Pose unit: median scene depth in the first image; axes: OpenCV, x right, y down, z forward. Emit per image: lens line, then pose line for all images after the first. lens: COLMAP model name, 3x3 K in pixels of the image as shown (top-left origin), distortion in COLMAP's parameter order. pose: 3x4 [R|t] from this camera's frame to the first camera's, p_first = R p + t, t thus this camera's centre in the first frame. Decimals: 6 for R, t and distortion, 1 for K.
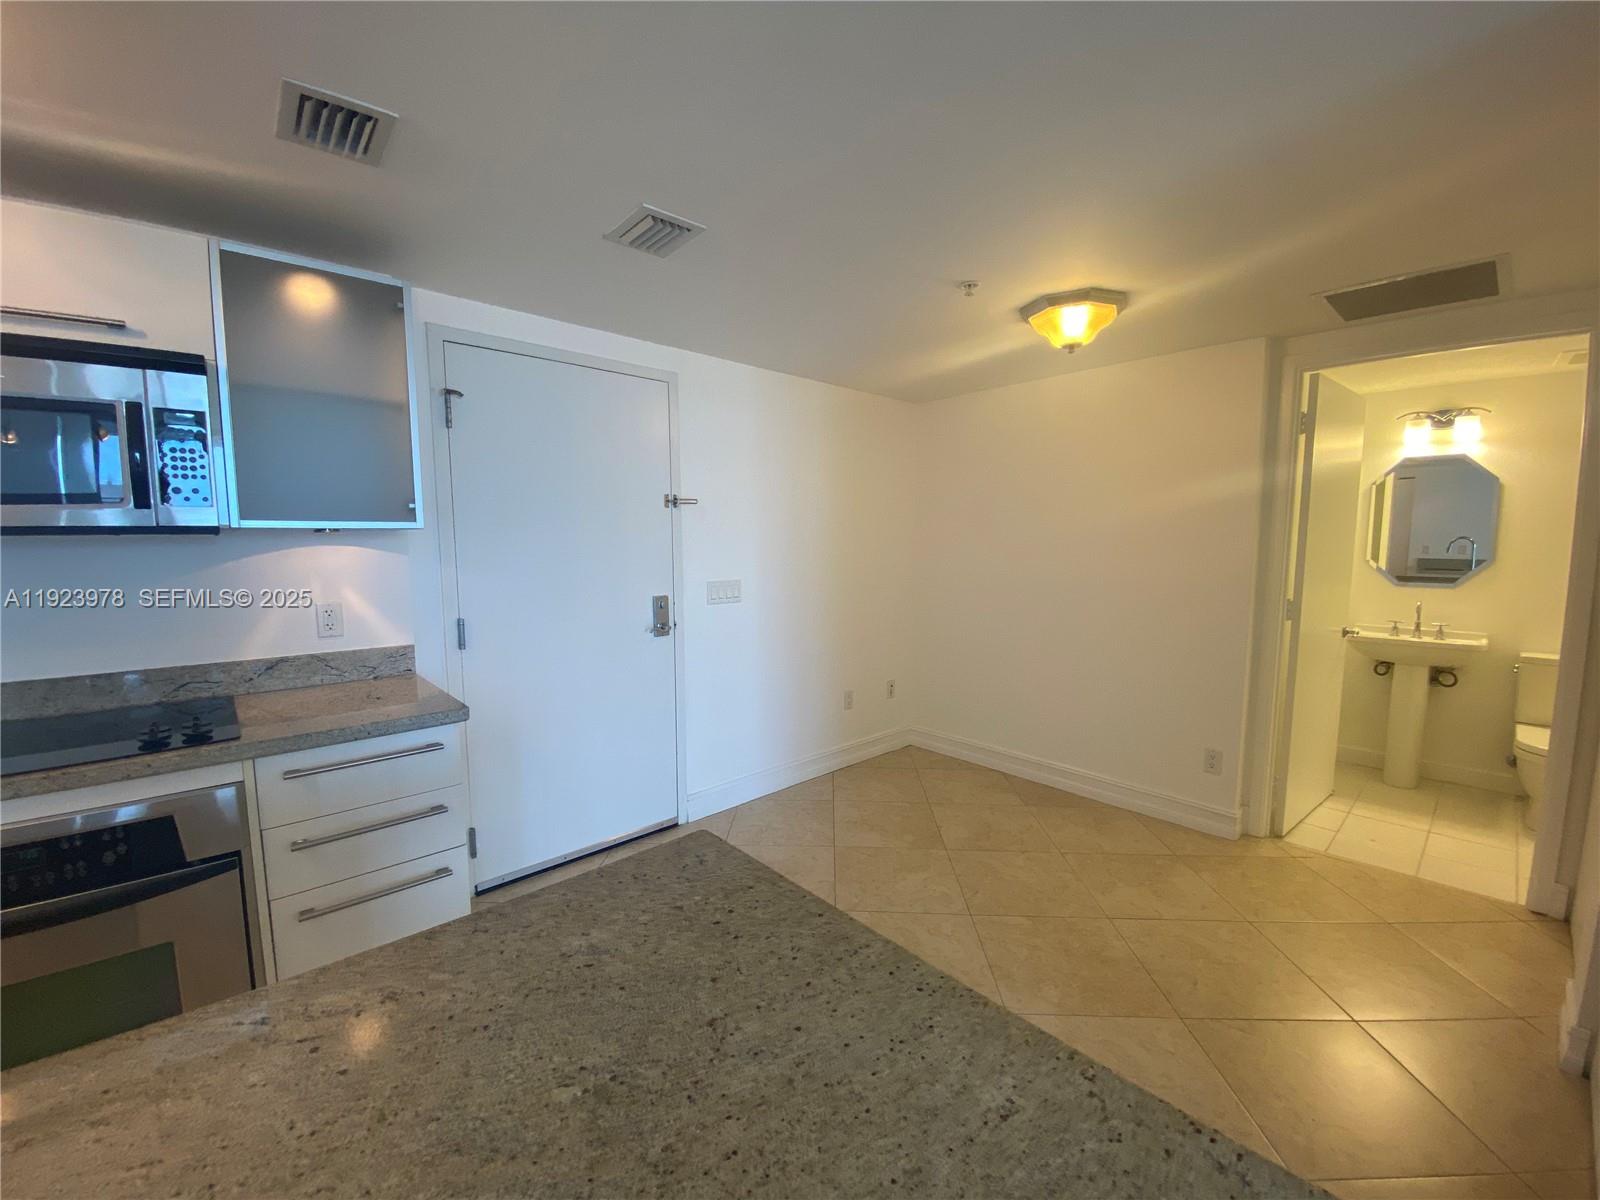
lens RADIAL K [[645.8, 0, 799.3], [0, 645.8, 603.3], [0, 0, 1]] dist [0.005703, -0.011545]
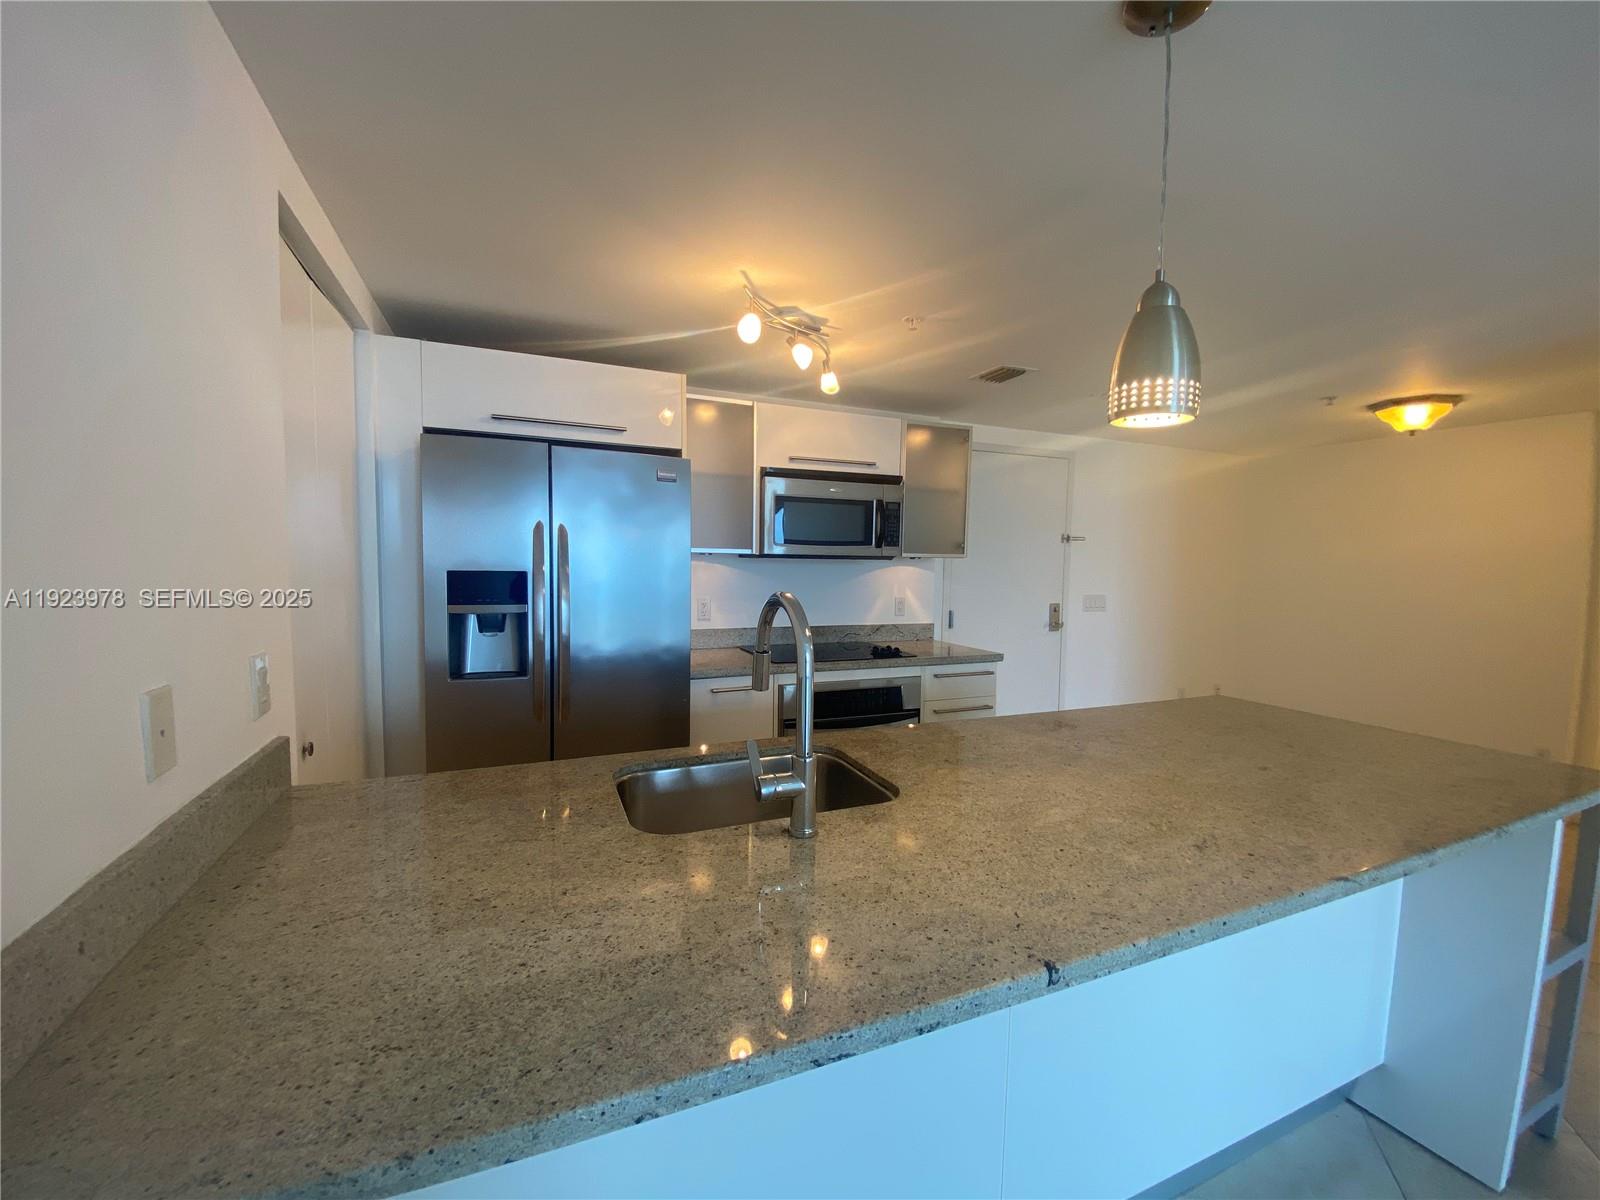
lens RADIAL K [[645.8, 0, 791.9], [0, 645.8, 599.4], [0, 0, 1]] dist [0.005703, -0.011545]
pose [[0.940153, 0.033239, -0.339127, -0.470597], [-0.047831, 0.998251, -0.034759, 0.100487], [0.337378, 0.048899, 0.940098, -0.972582]]
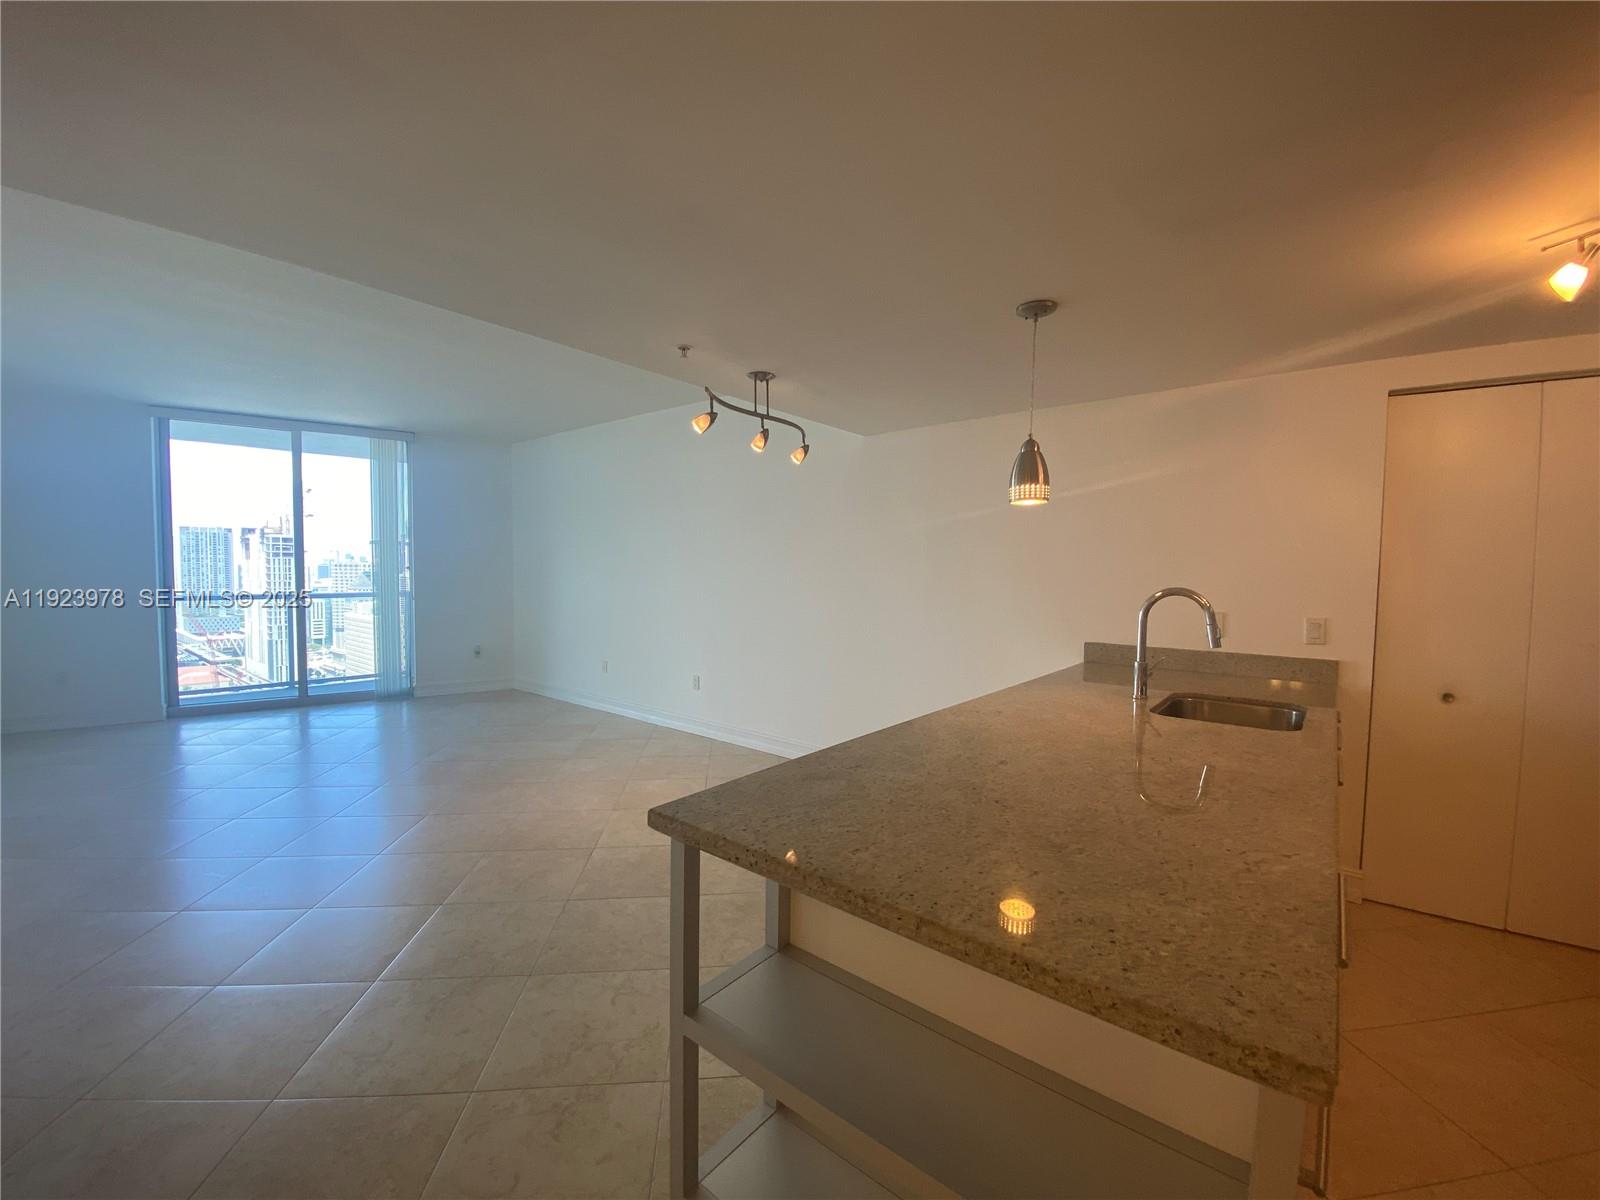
lens RADIAL K [[645.8, 0, 797.5], [0, 645.8, 603.2], [0, 0, 1]] dist [0.005703, -0.011545]
pose [[-0.990235, -0.005854, -0.139285, 0.234139], [-0.027030, 0.988220, 0.150636, -0.076314], [0.136762, 0.152930, -0.978728, 0.838183]]
